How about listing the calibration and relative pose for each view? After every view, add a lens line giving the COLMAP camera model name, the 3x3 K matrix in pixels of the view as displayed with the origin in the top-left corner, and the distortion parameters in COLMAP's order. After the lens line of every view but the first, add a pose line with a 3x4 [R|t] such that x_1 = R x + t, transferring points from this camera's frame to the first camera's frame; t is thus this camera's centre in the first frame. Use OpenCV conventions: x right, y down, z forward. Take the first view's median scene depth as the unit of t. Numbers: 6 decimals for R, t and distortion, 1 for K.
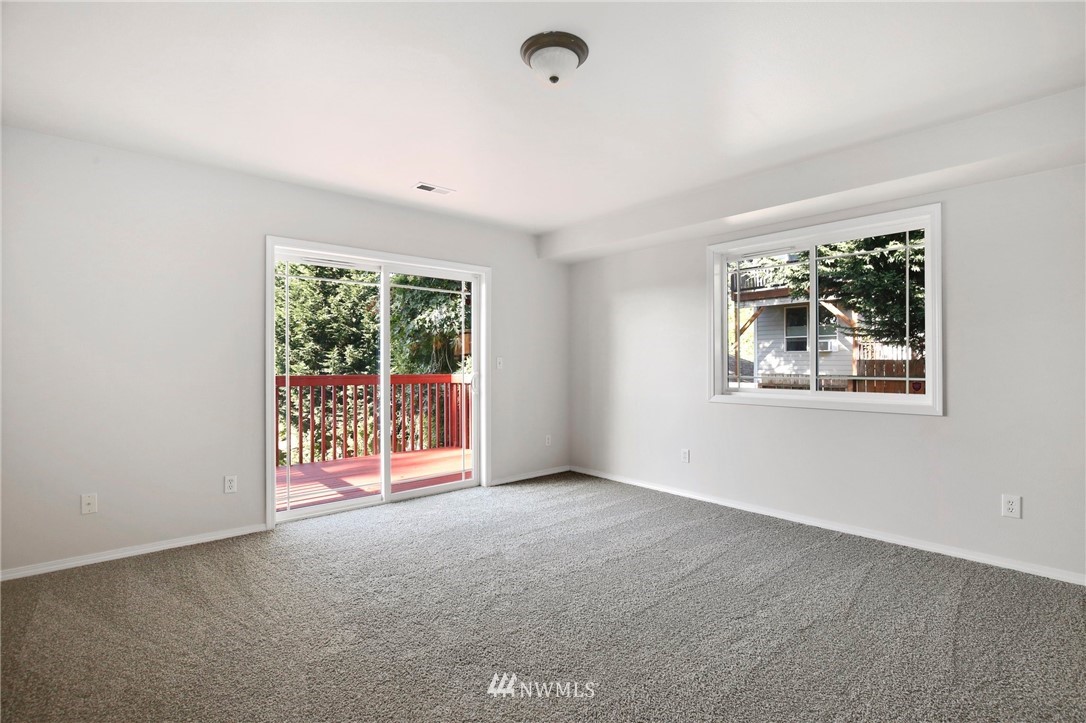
lens RADIAL K [[500.4, 0, 546.5], [0, 500.4, 358.8], [0, 0, 1]] dist [-0.036392, 0.005430]
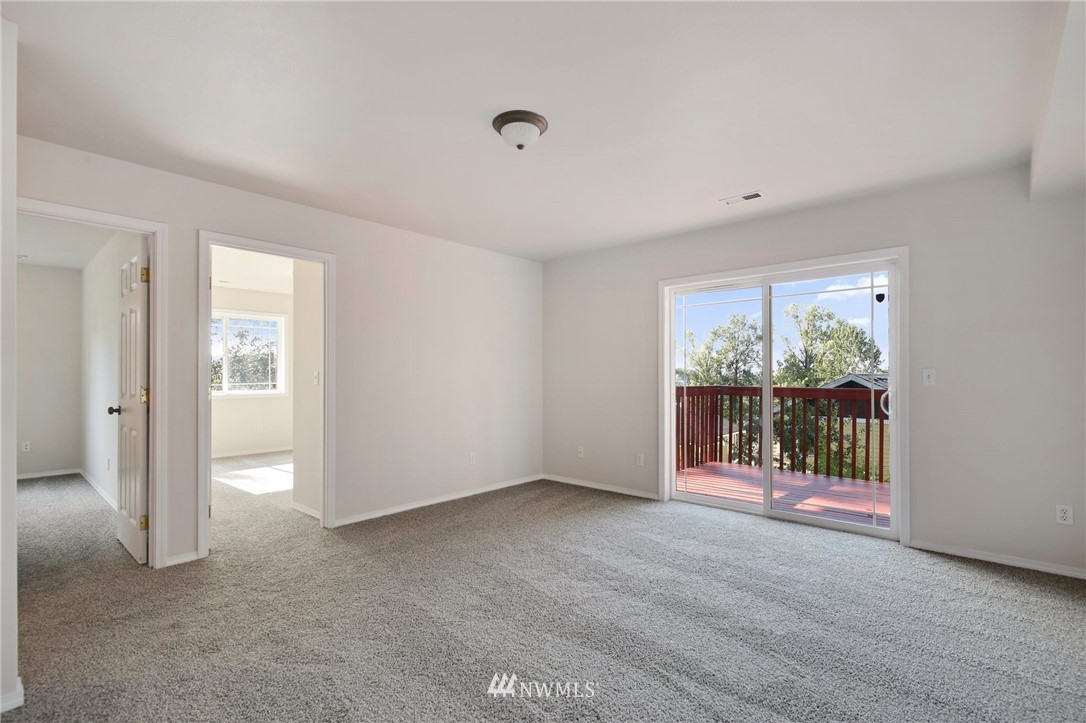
lens RADIAL K [[500.4, 0, 545.8], [0, 500.4, 369.0], [0, 0, 1]] dist [-0.036392, 0.005430]
pose [[0.141752, 0.000213, -0.989902, 0.669497], [-0.002032, 0.999998, -0.000075, -0.005133], [0.989900, 0.002022, 0.141752, 0.470521]]
